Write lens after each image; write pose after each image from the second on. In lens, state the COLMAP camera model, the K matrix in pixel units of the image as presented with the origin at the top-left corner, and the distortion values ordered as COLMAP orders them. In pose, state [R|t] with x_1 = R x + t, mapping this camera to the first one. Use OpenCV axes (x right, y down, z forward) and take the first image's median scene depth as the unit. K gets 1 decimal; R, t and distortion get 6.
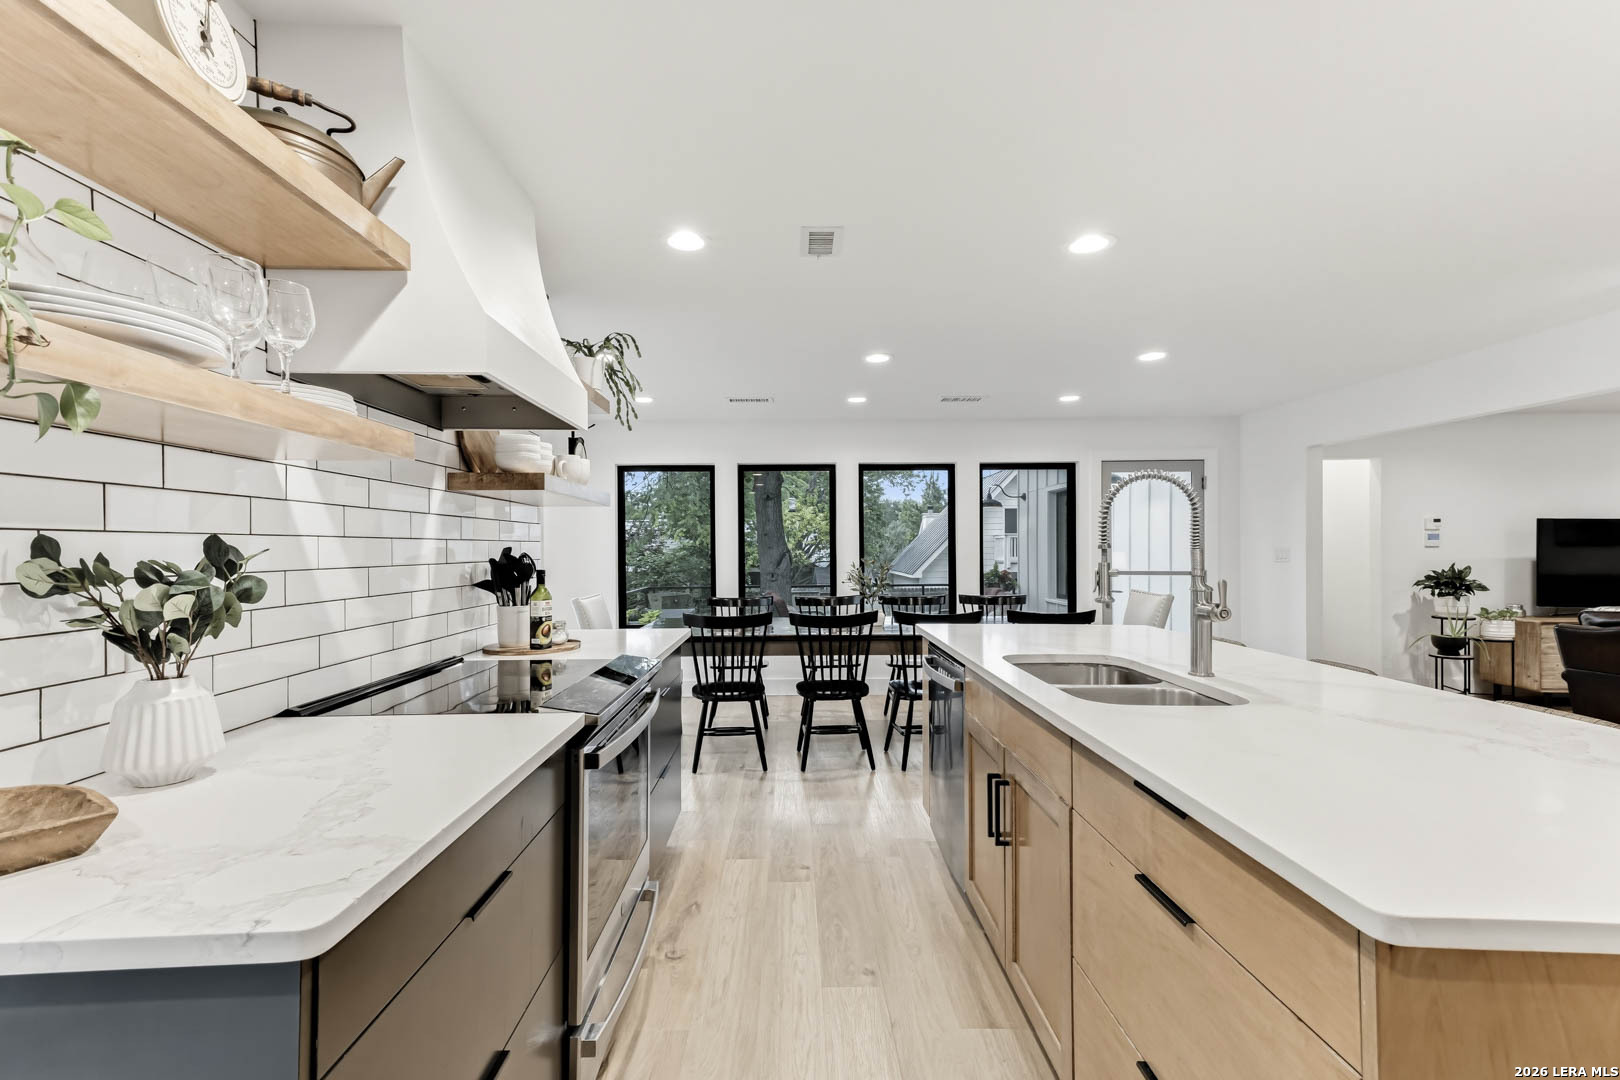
lens RADIAL K [[725.7, 0, 804.0], [0, 725.7, 551.2], [0, 0, 1]] dist [0.039923, 0.001003]
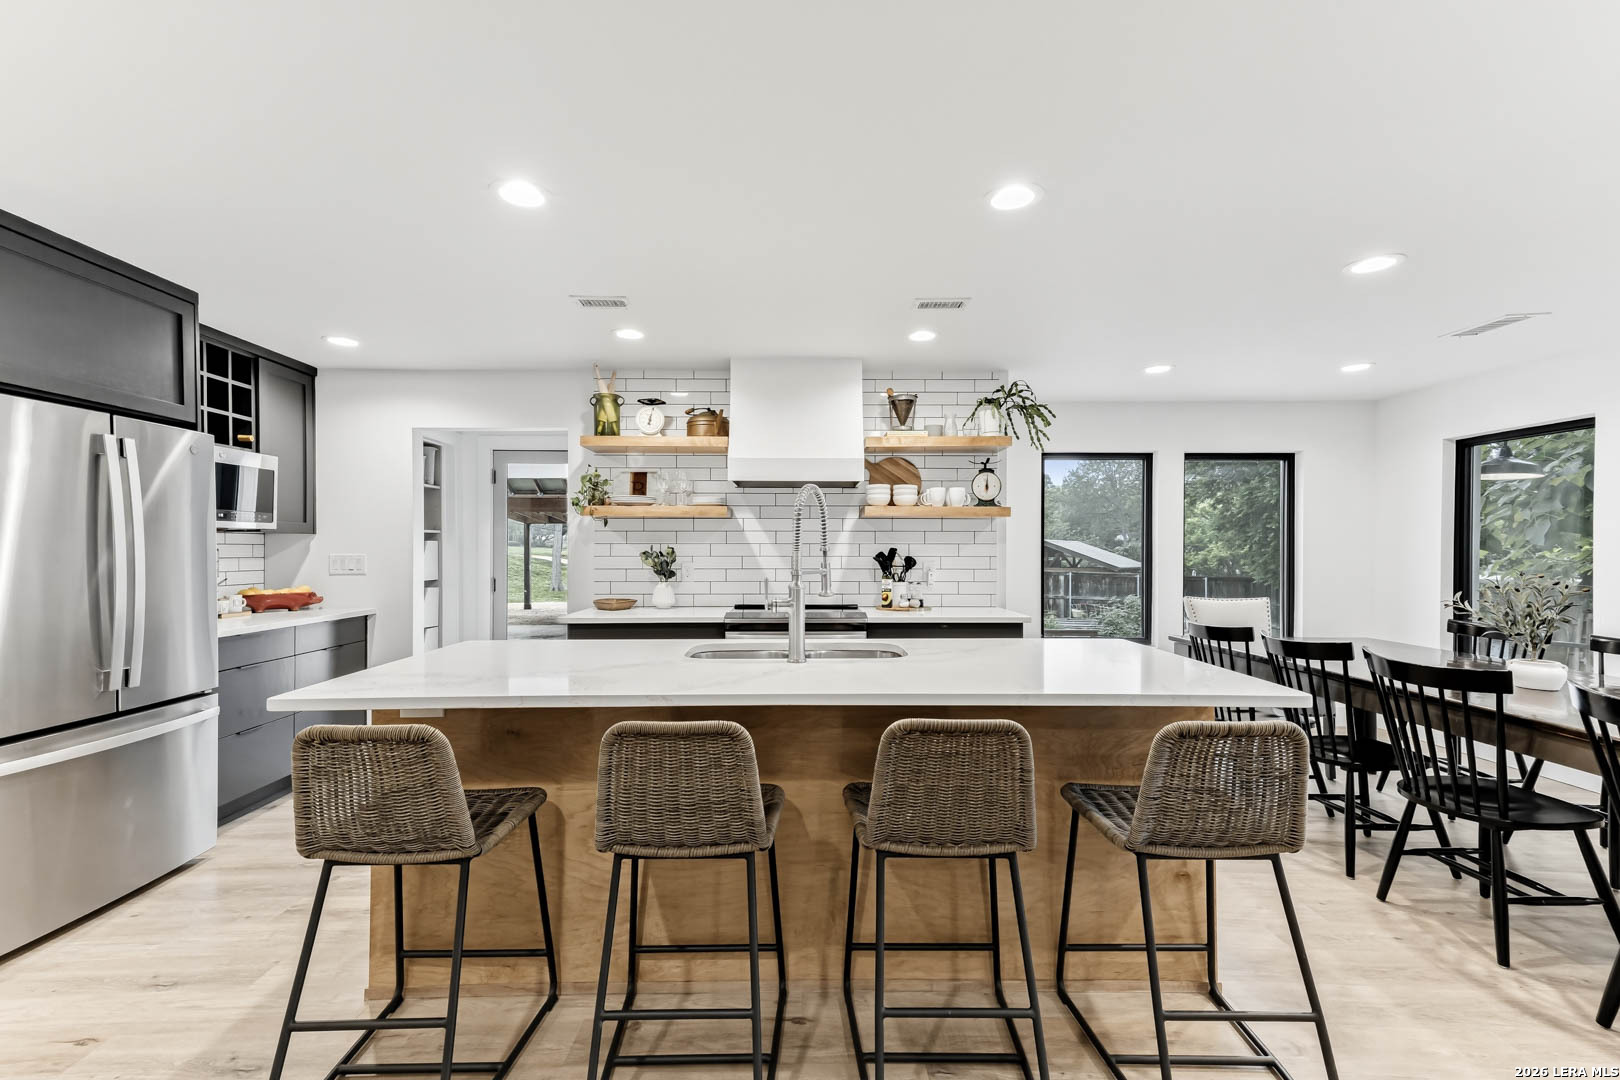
lens RADIAL K [[725.7, 0, 804.0], [0, 725.7, 551.2], [0, 0, 1]] dist [0.039923, 0.001003]
pose [[-0.016631, 0.011136, -0.999800, 1.414204], [-0.004270, 0.999928, 0.011208, -0.017420], [0.999853, 0.004456, -0.016583, 0.880940]]
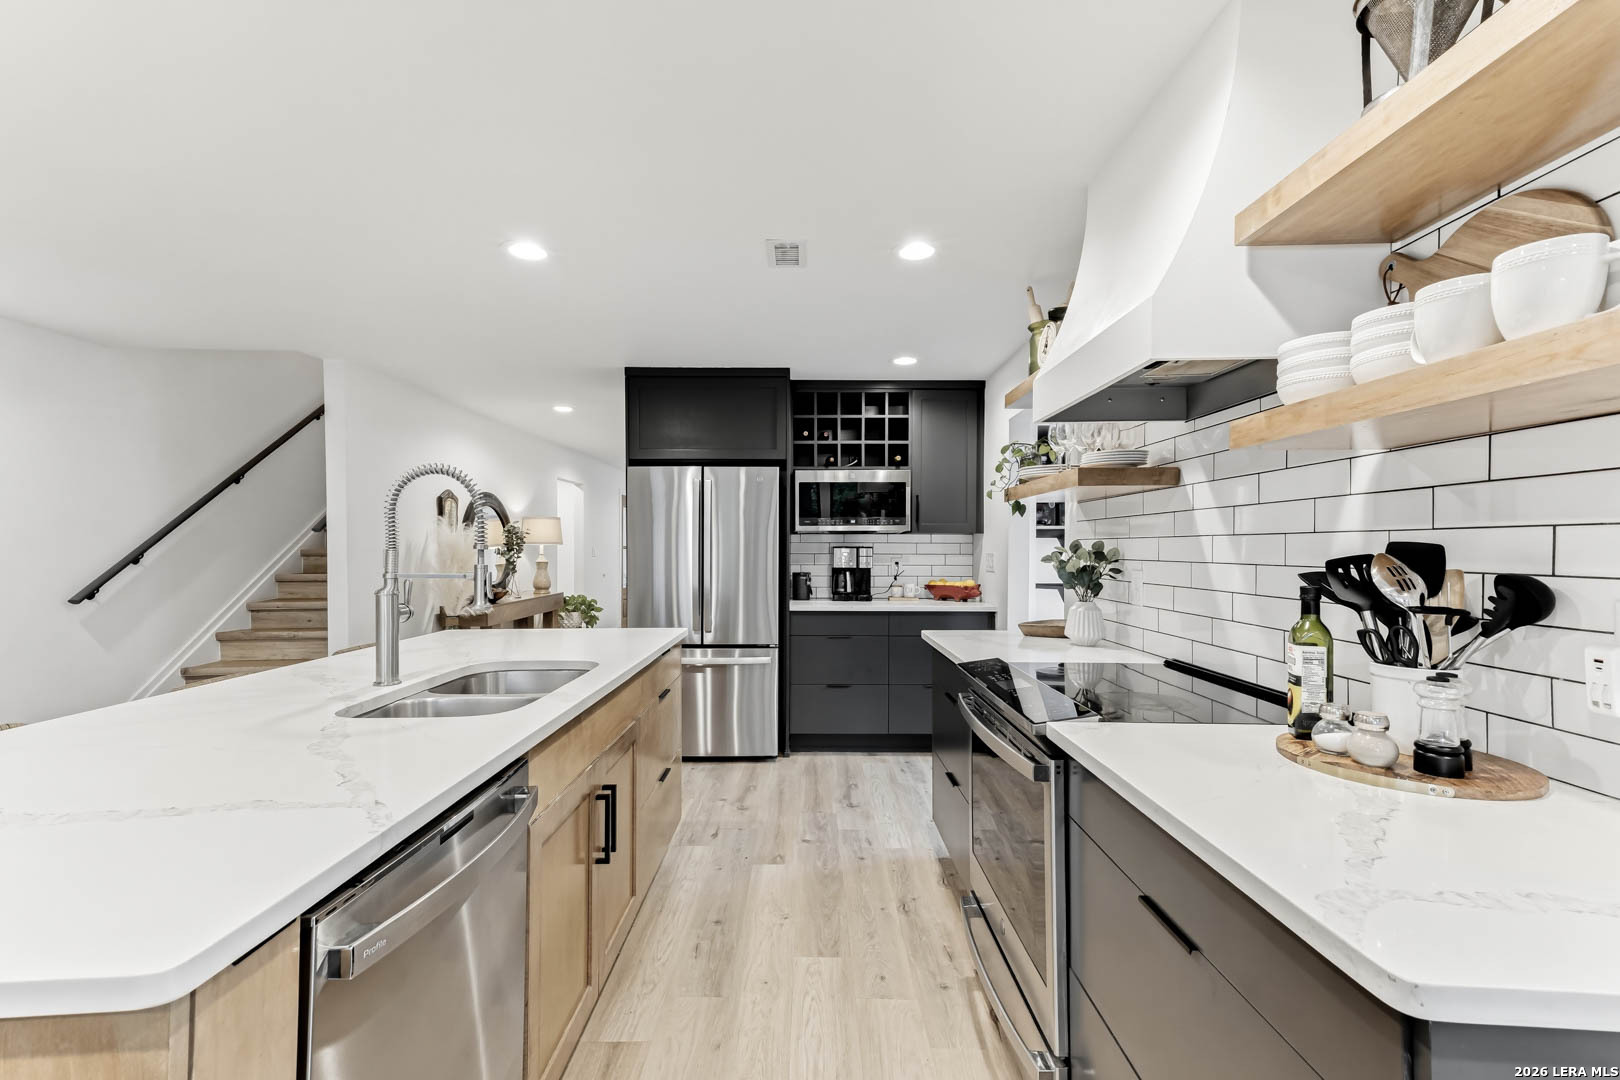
lens RADIAL K [[710.4, 0, 786.4], [0, 710.4, 547.9], [0, 0, 1]] dist [0.036267, 0.000411]
pose [[-0.999104, 0.005336, 0.041974, -0.008366], [0.005563, 0.999971, 0.005288, -0.007615], [-0.041945, 0.005516, -0.999105, 1.619559]]
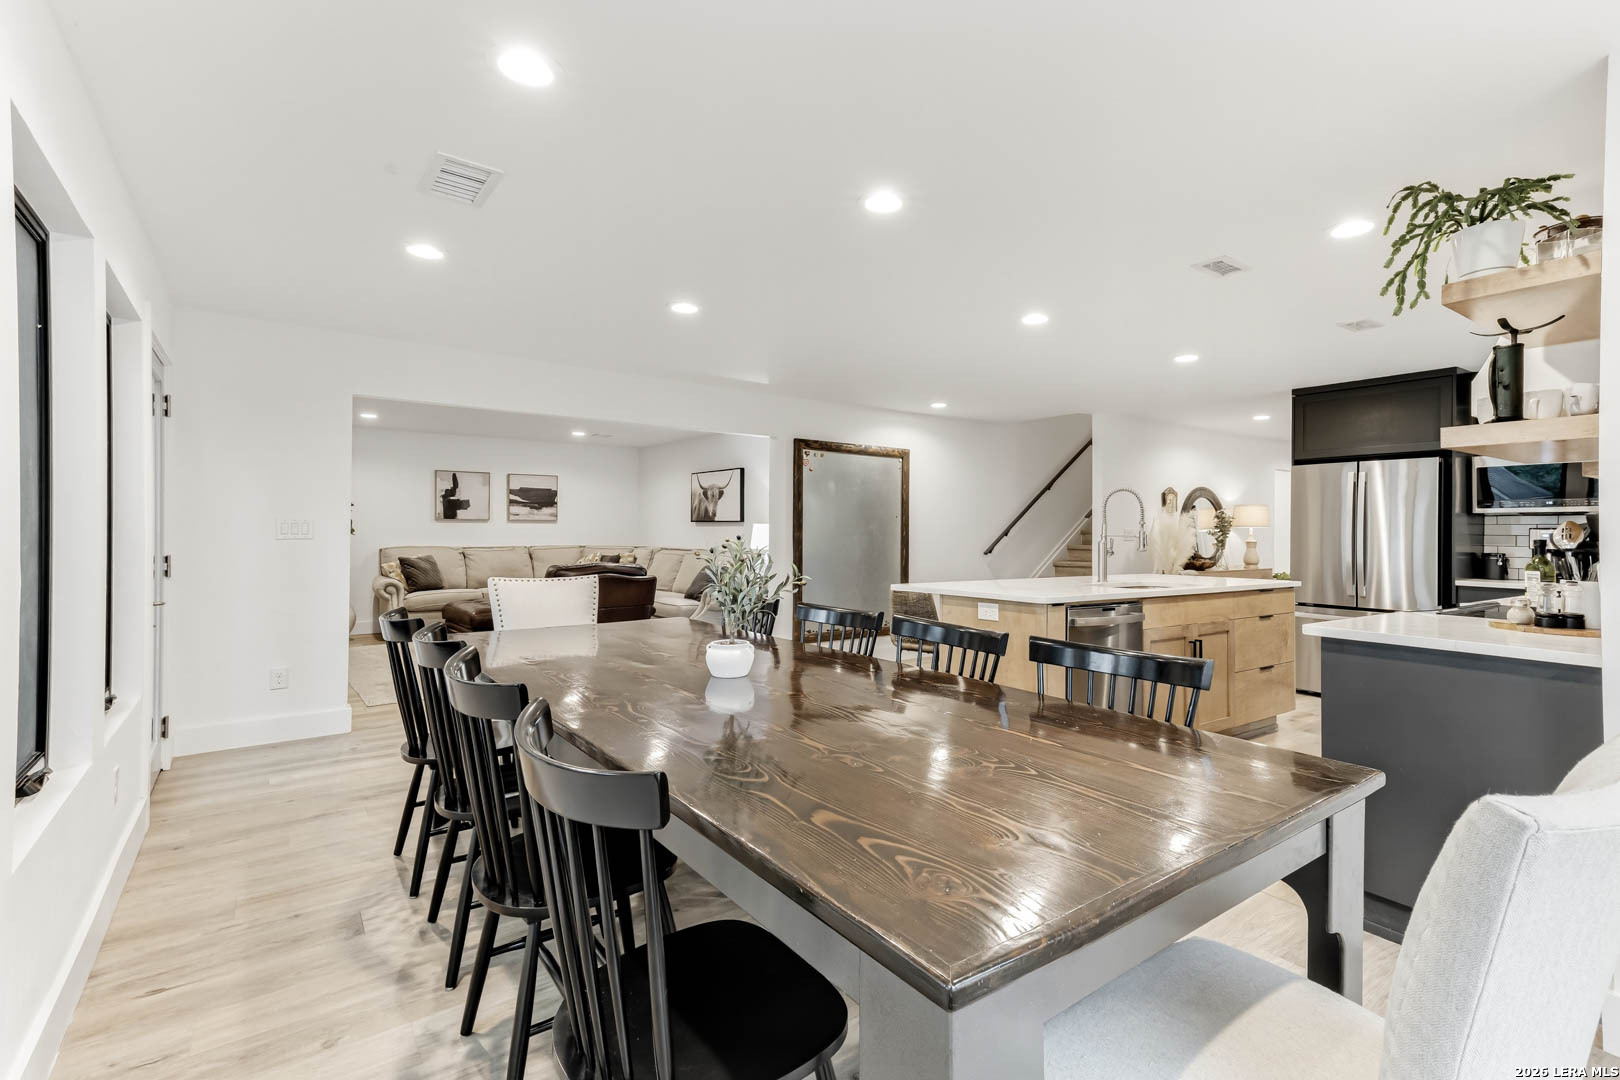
lens RADIAL K [[752.9, 0, 857.6], [0, 752.9, 533.3], [0, 0, 1]] dist [0.039634, 0.000198]
pose [[-0.596773, 0.000007, 0.802410, -0.709255], [-0.000200, 1.000000, -0.000157, 0.018219], [-0.802410, -0.000254, -0.596773, 2.499082]]
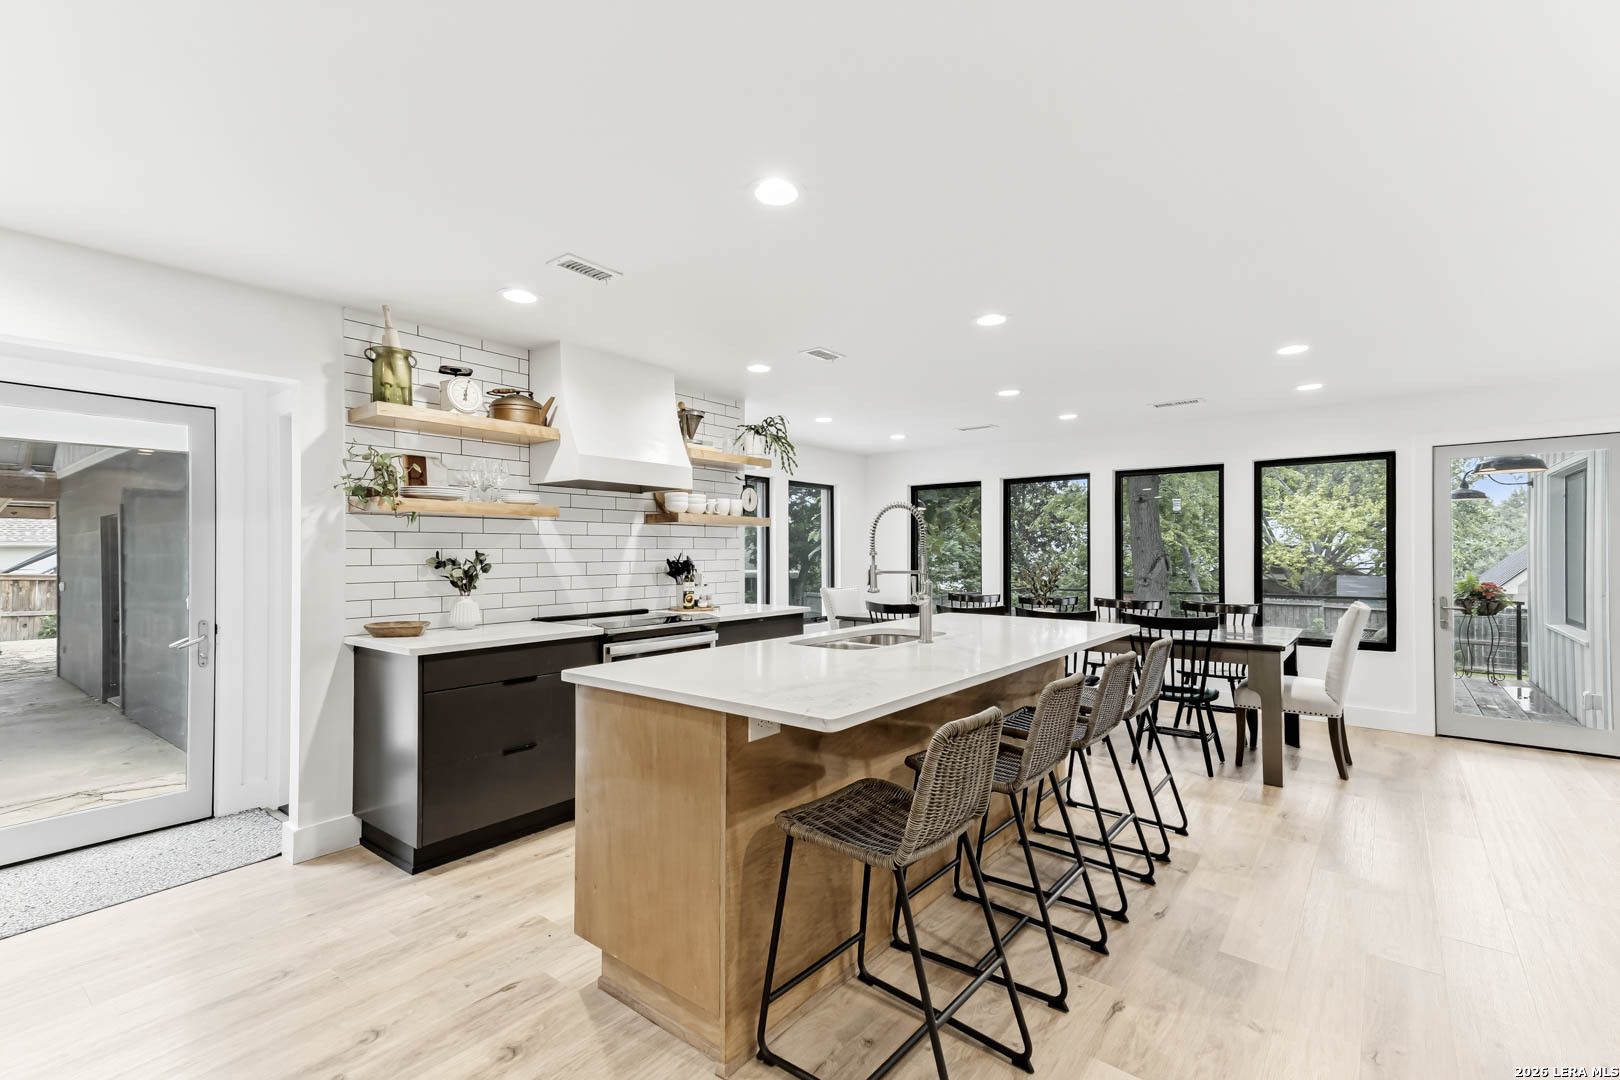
lens RADIAL K [[736.6, 0, 811.4], [0, 736.6, 550.3], [0, 0, 1]] dist [0.042256, 0.000164]
pose [[0.771638, 0.002399, -0.636058, 1.095016], [-0.004290, 0.999990, -0.001433, -0.010996], [0.636048, 0.003834, 0.771640, -0.230416]]
